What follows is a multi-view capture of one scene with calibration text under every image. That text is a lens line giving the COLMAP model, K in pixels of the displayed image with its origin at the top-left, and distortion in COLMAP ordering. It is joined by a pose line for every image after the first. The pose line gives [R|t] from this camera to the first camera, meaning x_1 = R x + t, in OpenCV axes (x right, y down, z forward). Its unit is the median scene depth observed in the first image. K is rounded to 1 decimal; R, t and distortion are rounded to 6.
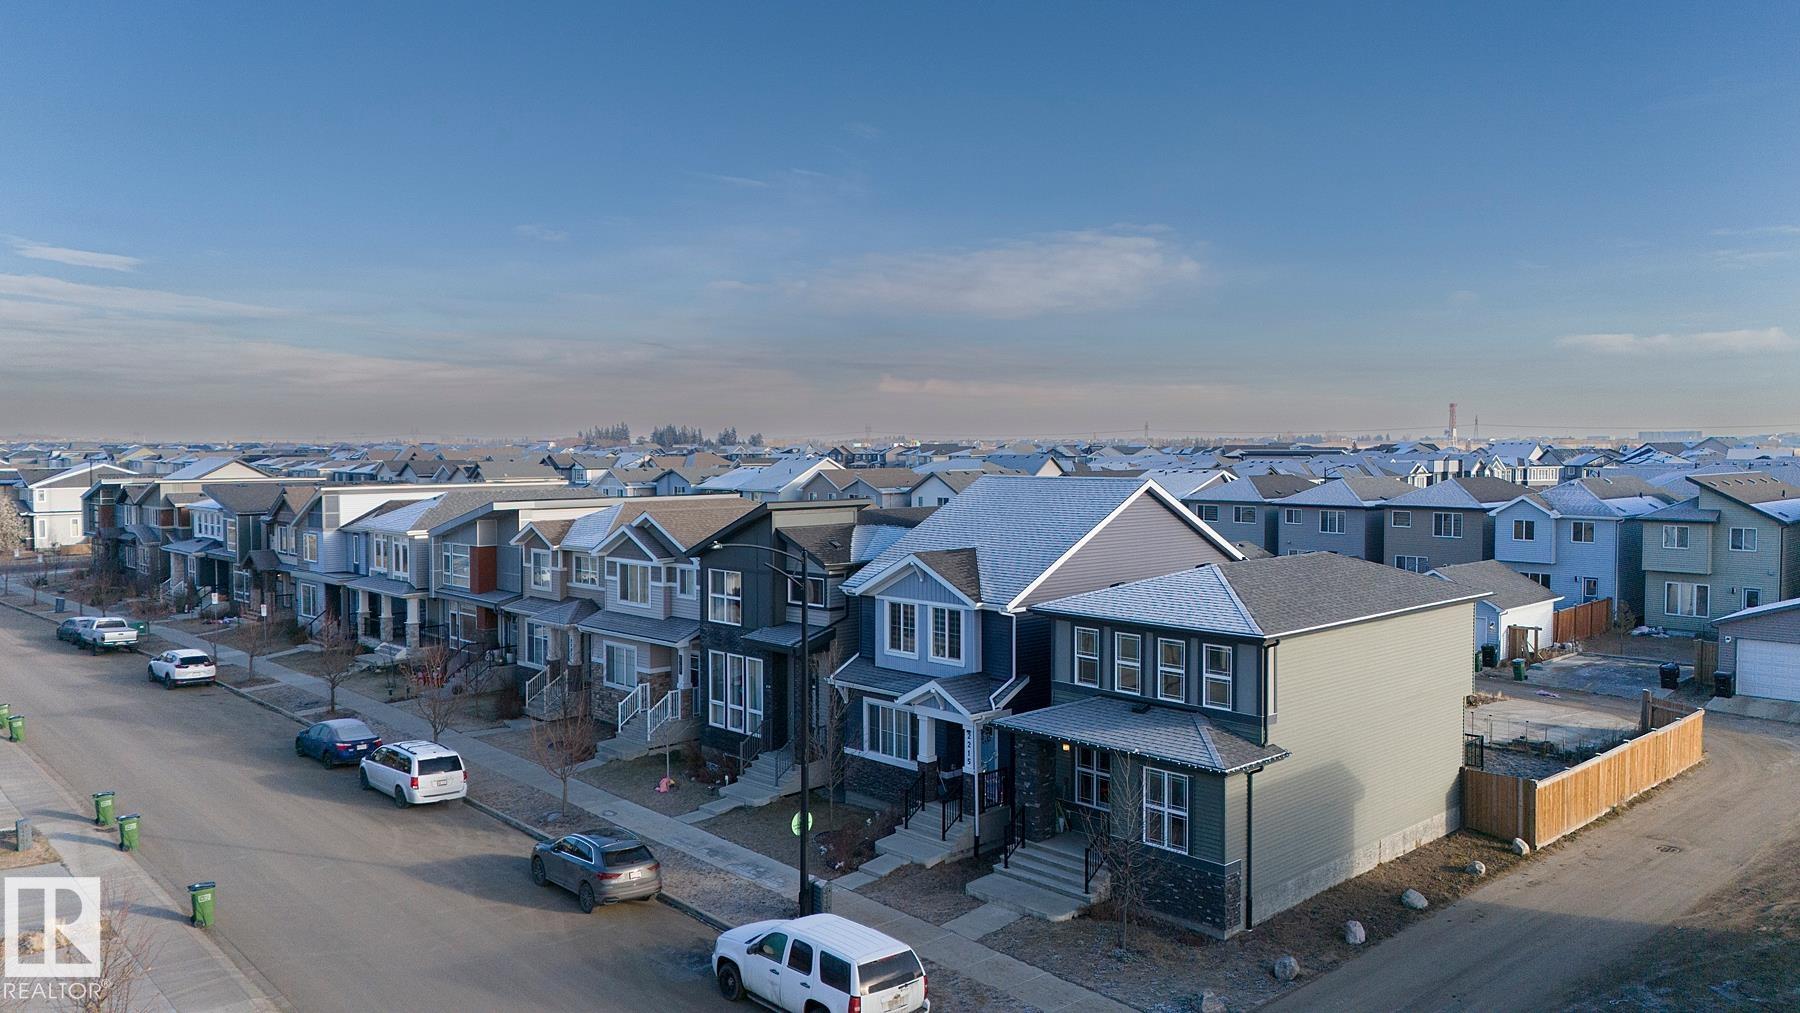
lens RADIAL K [[1309.5, 0, 900.3], [0, 1309.5, 494.9], [0, 0, 1]] dist [0.082782, -0.074849]
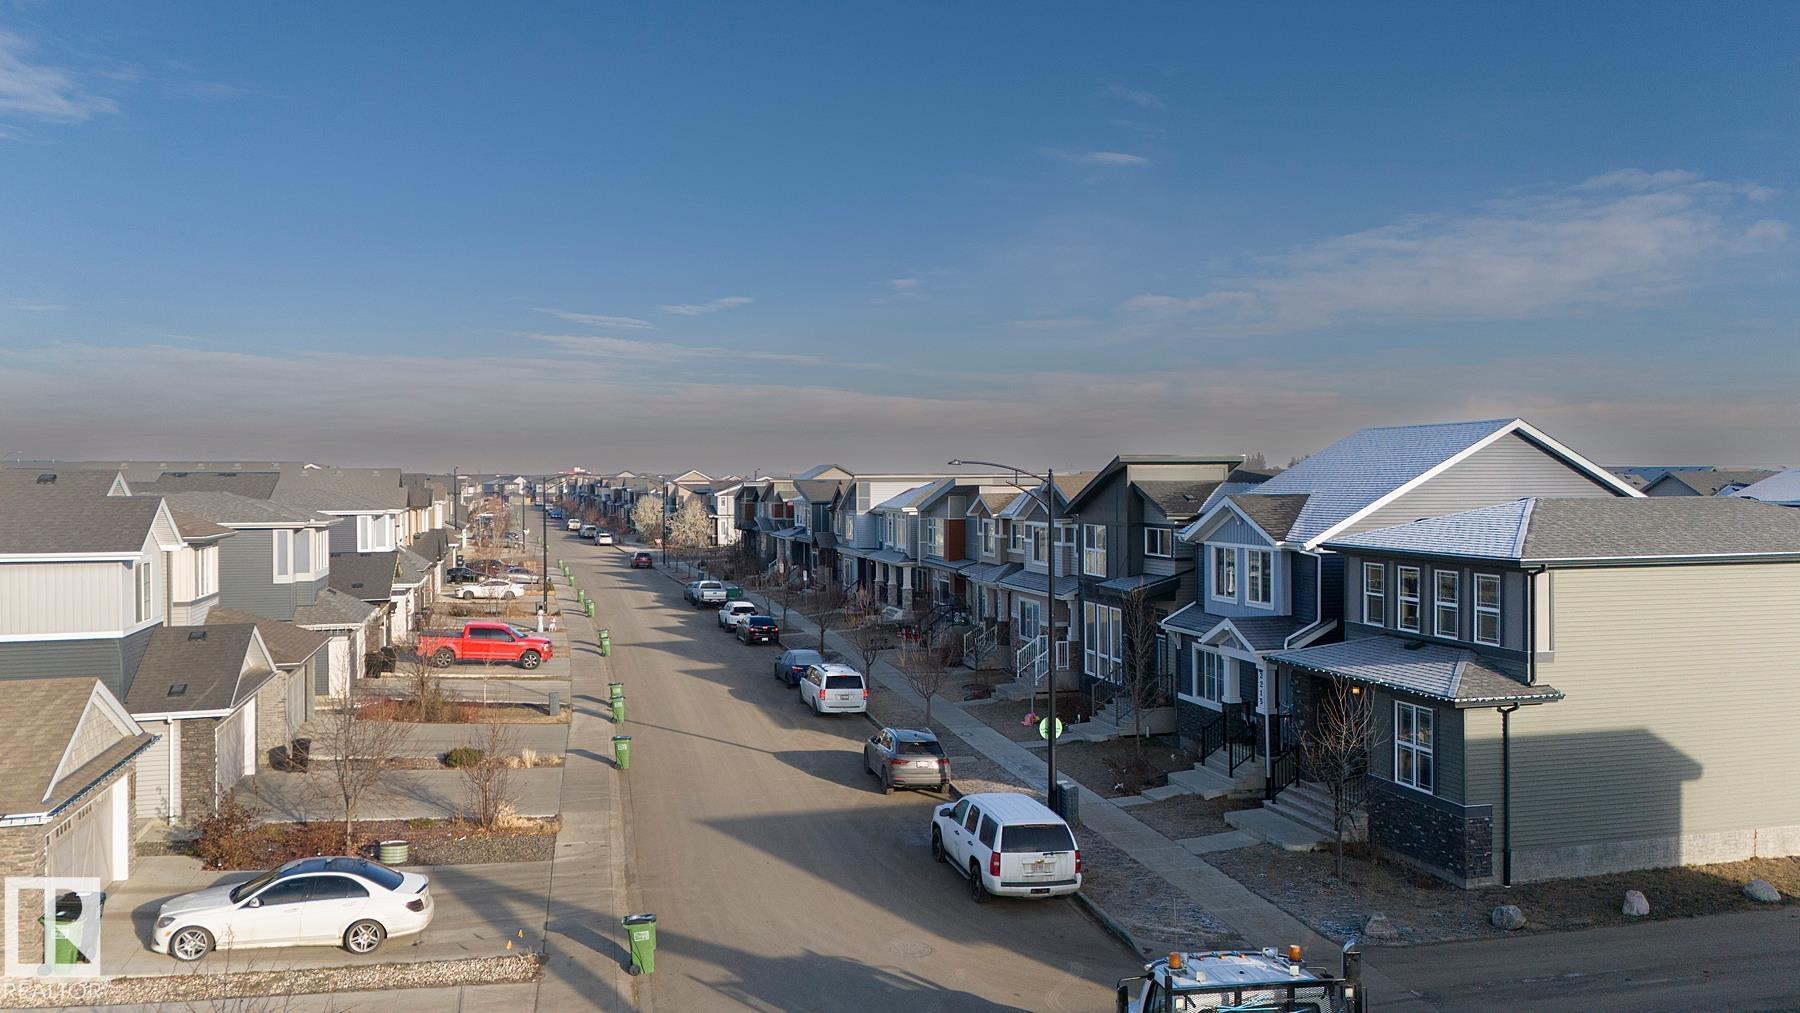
lens RADIAL K [[1309.5, 0, 895.2], [0, 1309.5, 495.9], [0, 0, 1]] dist [0.082782, -0.074849]
pose [[0.883189, 0.003175, -0.469006, 0.263048], [-0.015379, 0.999635, -0.022192, 0.073221], [0.468764, 0.026813, 0.882916, -0.002233]]
